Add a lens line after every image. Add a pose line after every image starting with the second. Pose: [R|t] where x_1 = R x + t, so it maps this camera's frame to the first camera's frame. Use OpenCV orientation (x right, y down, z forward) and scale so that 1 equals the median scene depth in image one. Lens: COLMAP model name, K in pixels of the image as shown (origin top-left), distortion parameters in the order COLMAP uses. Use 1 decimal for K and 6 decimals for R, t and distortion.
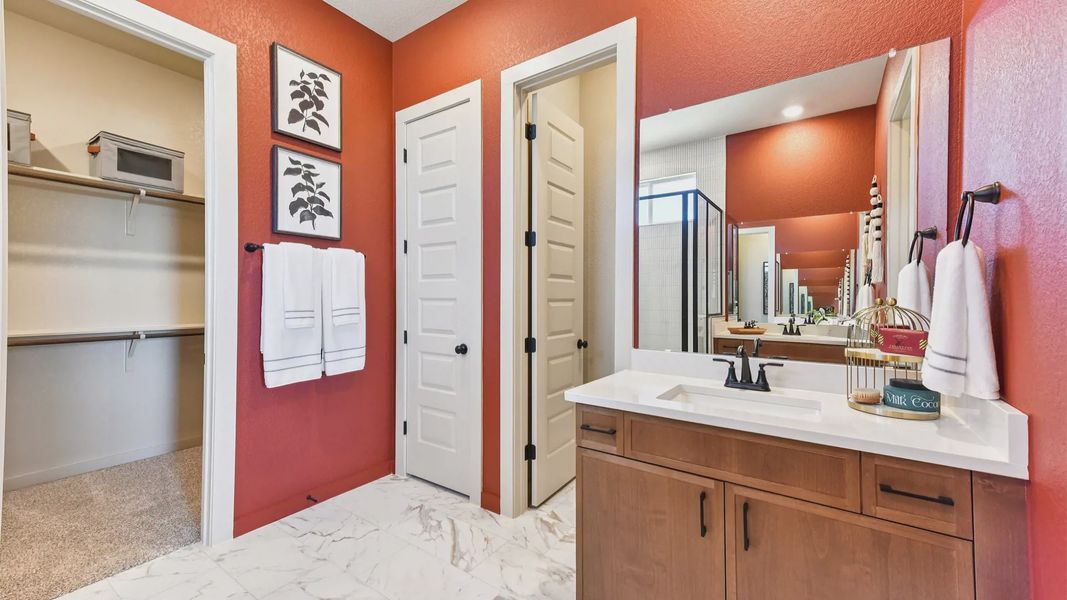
lens RADIAL K [[409.7, 0, 541.1], [0, 409.7, 296.2], [0, 0, 1]] dist [0.025421, 0.000137]
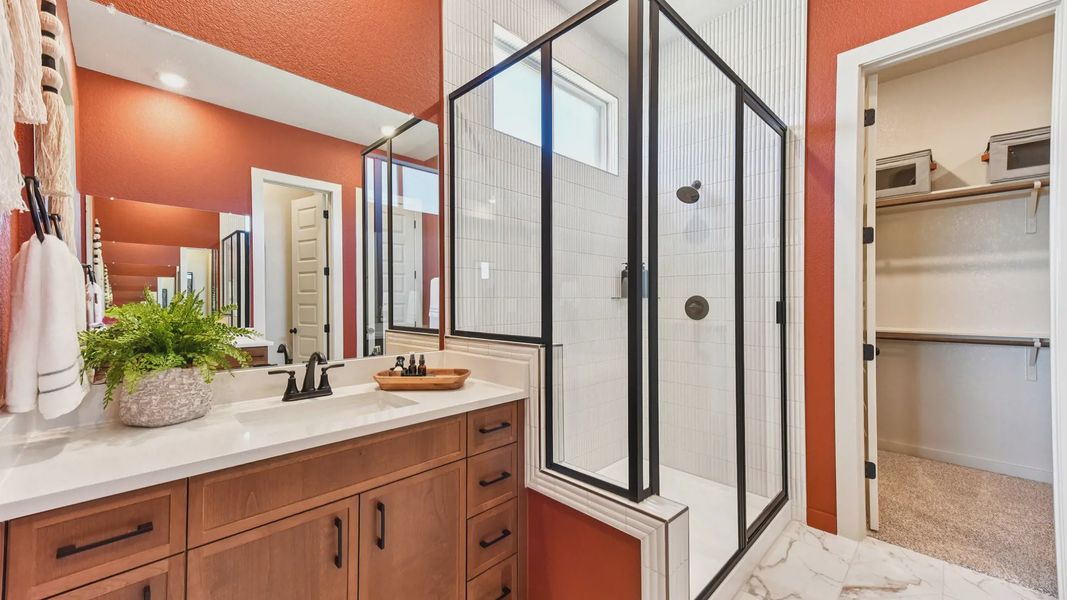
lens RADIAL K [[409.7, 0, 541.1], [0, 409.7, 296.2], [0, 0, 1]] dist [0.025421, 0.000137]
pose [[-0.176932, -0.017728, -0.984063, 0.151336], [0.006156, 0.999798, -0.019118, 0.004247], [0.984204, -0.009441, -0.176787, 0.126690]]
